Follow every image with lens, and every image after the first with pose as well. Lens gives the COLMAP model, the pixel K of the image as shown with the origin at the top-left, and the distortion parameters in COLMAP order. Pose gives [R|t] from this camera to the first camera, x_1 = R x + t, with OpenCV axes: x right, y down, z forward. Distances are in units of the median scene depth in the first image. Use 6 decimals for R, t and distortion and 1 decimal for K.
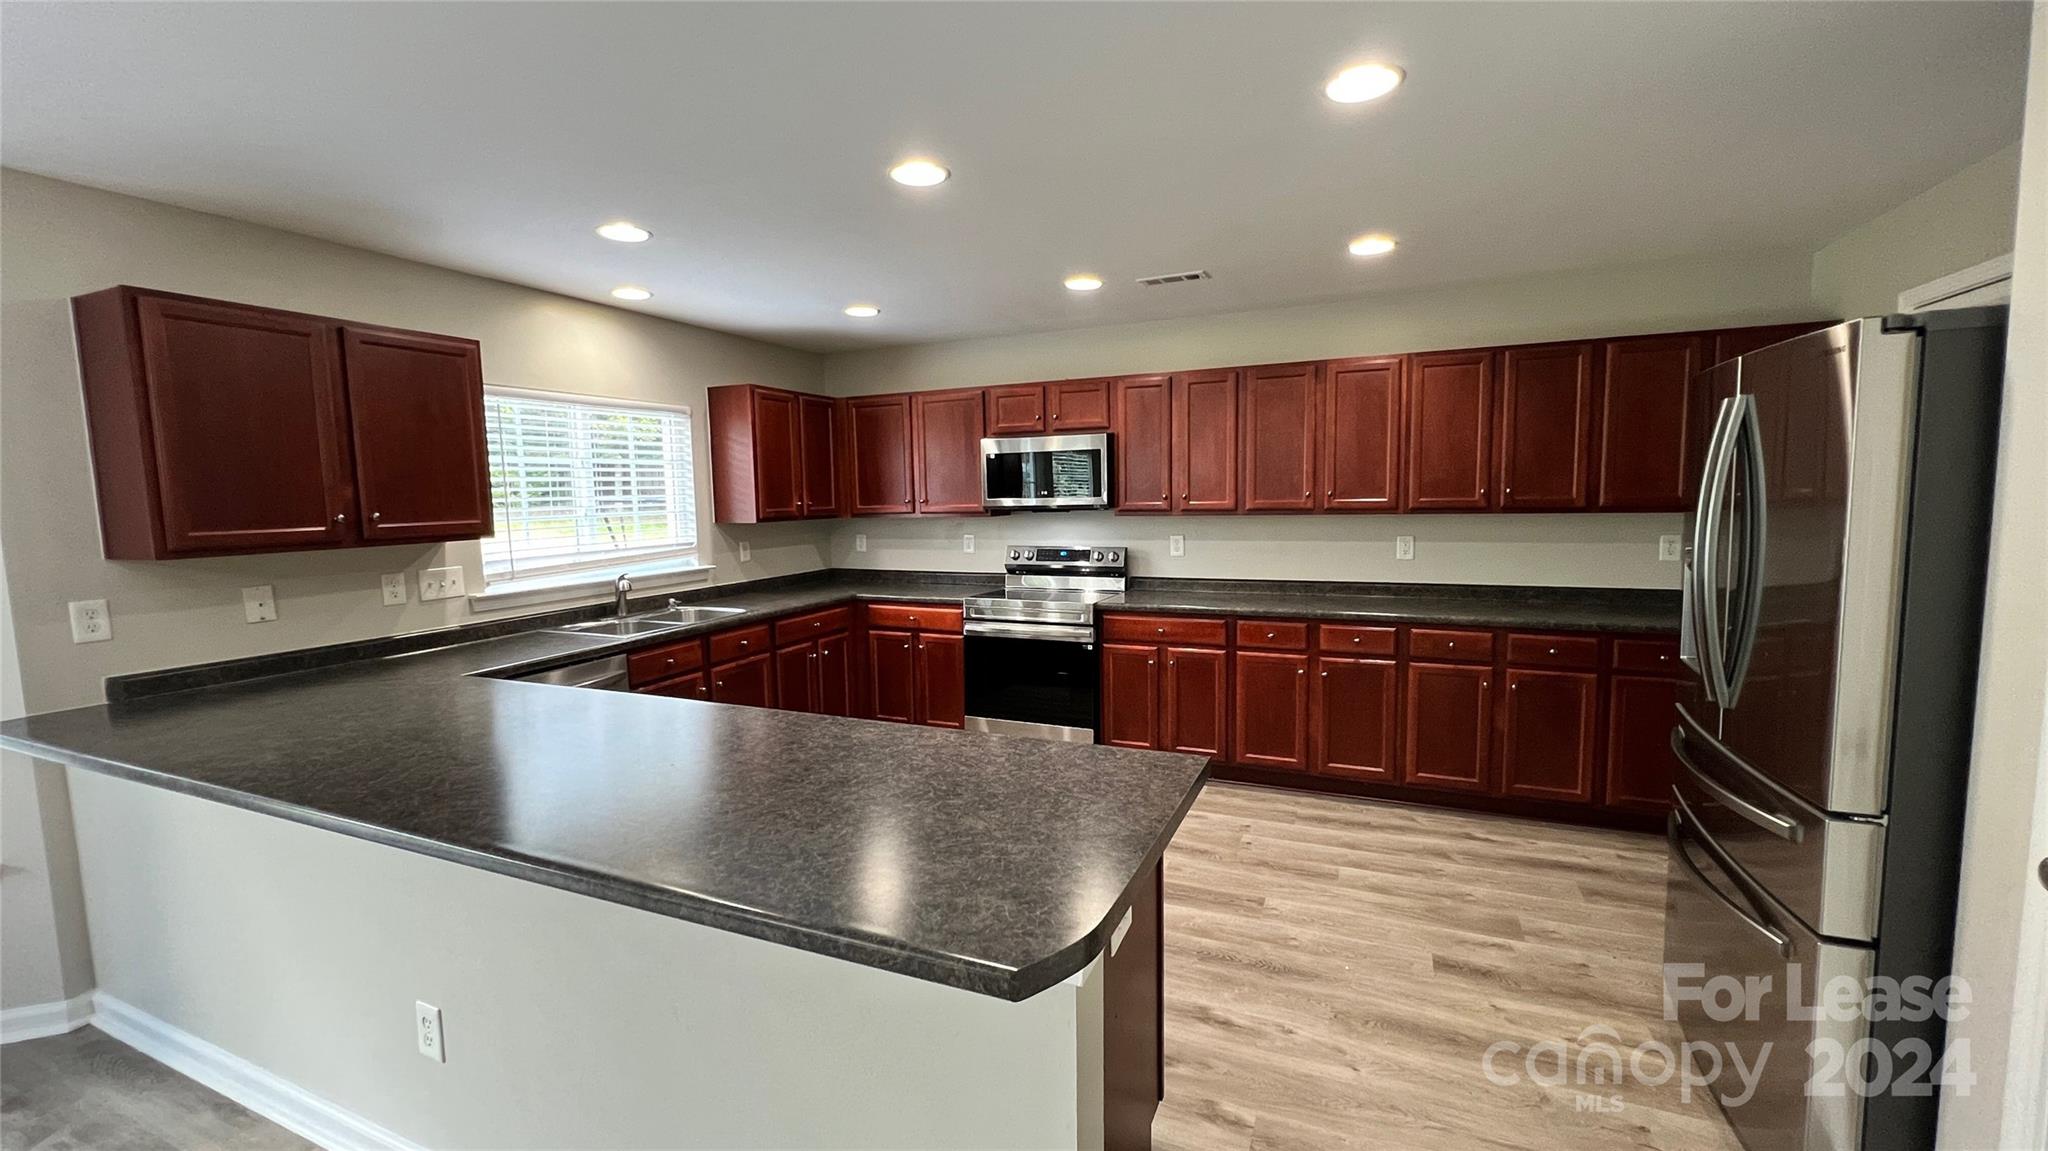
lens RADIAL K [[826.3, 0, 1018.4], [0, 826.3, 567.4], [0, 0, 1]] dist [-0.003616, 0.001869]
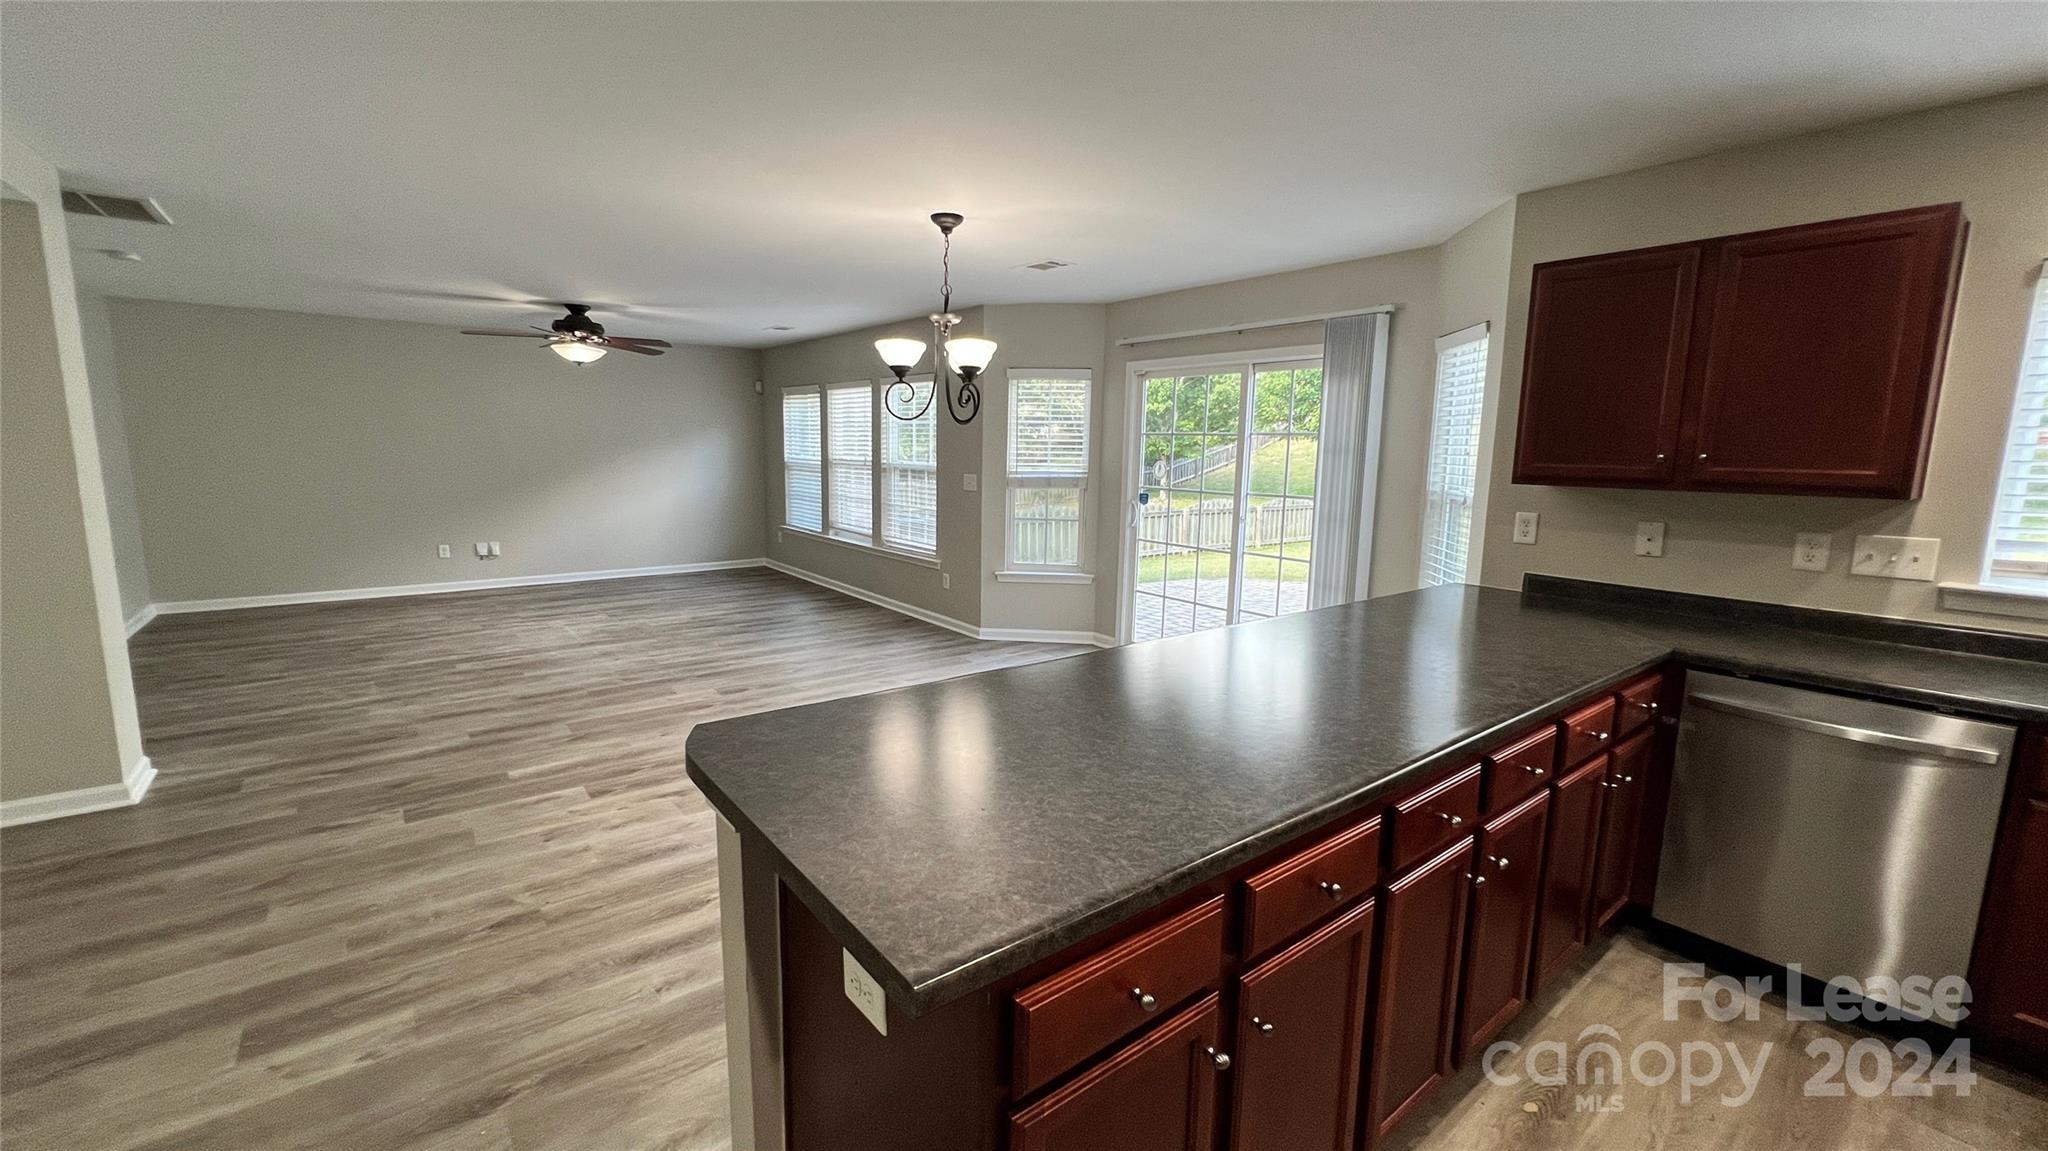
lens RADIAL K [[826.3, 0, 1020.5], [0, 826.3, 574.3], [0, 0, 1]] dist [-0.003616, 0.001869]
pose [[-0.472308, 0.150591, -0.868475, 0.294728], [-0.087167, 0.972488, 0.216031, -0.054831], [0.877113, 0.177735, -0.446187, 0.622522]]
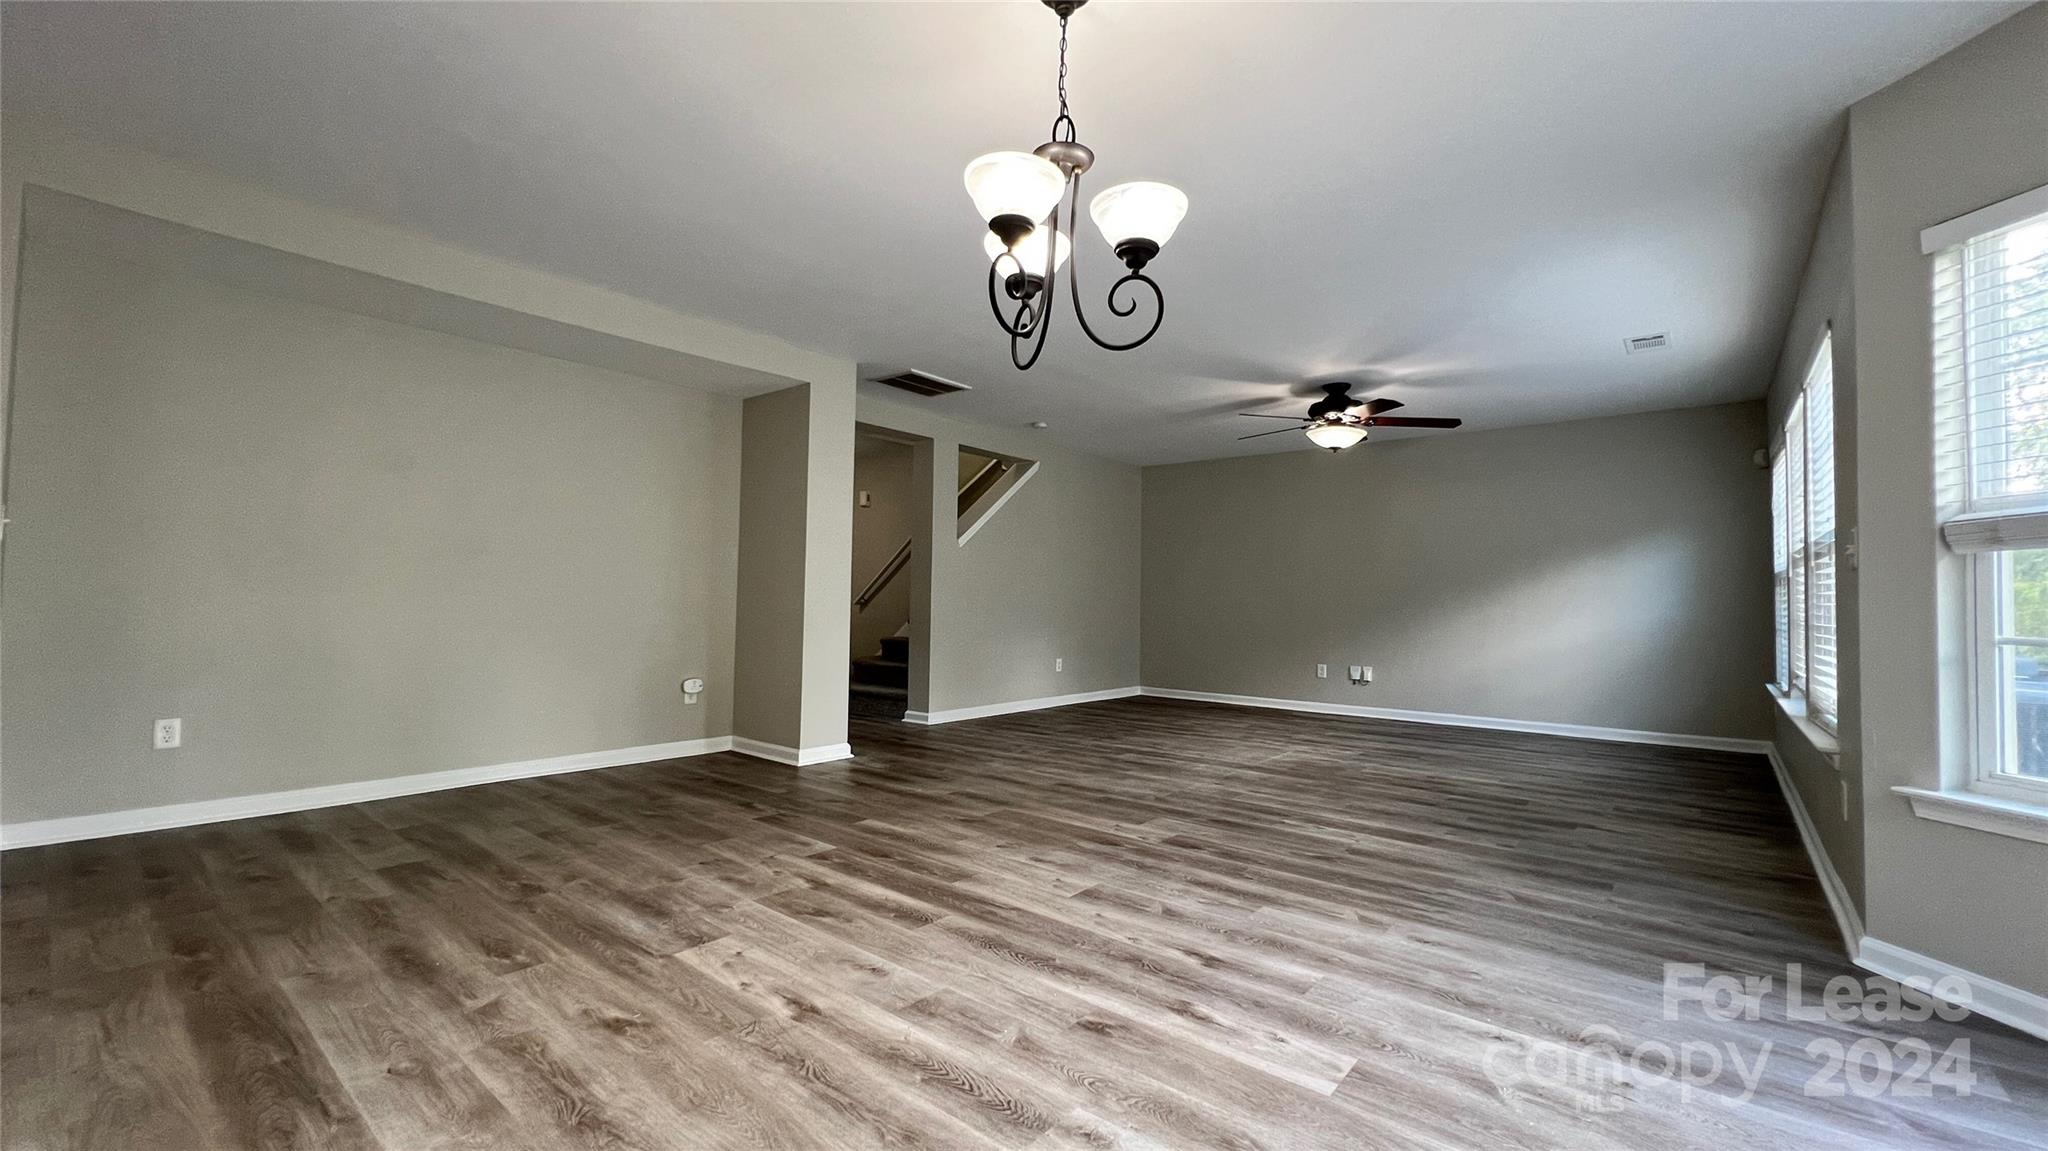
lens RADIAL K [[826.3, 0, 1018.7], [0, 826.3, 574.2], [0, 0, 1]] dist [-0.003616, 0.001869]
pose [[-0.960726, 0.014877, 0.277100, -0.744798], [0.029354, 0.998408, 0.048169, 0.114394], [-0.275942, 0.054412, -0.959633, 0.569649]]
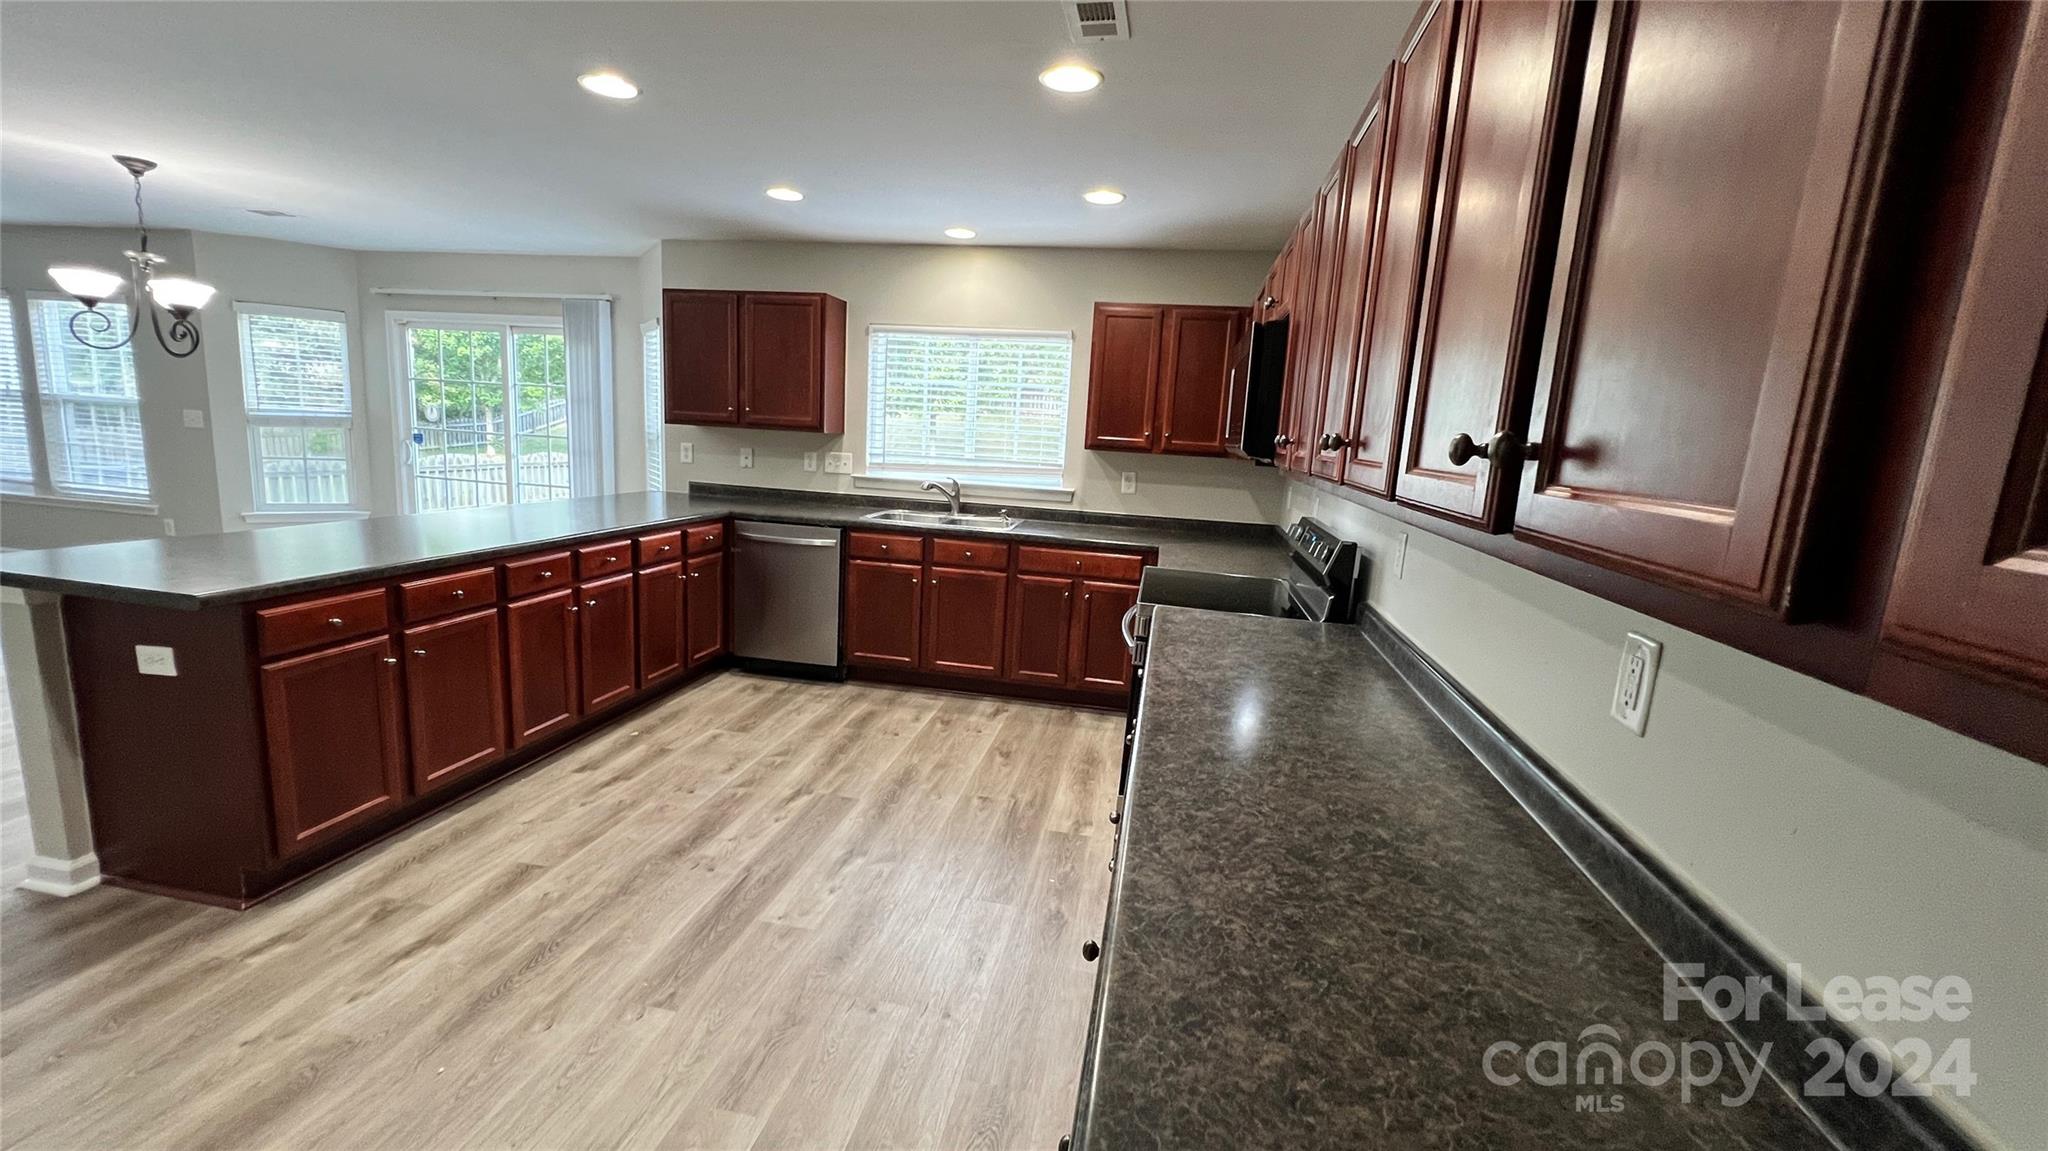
lens RADIAL K [[826.3, 0, 1019.7], [0, 826.3, 569.9], [0, 0, 1]] dist [-0.003616, 0.001869]
pose [[0.226640, 0.198482, -0.953540, 0.805347], [-0.151270, 0.974309, 0.166851, -0.087691], [0.962160, 0.106427, 0.250842, 0.922649]]
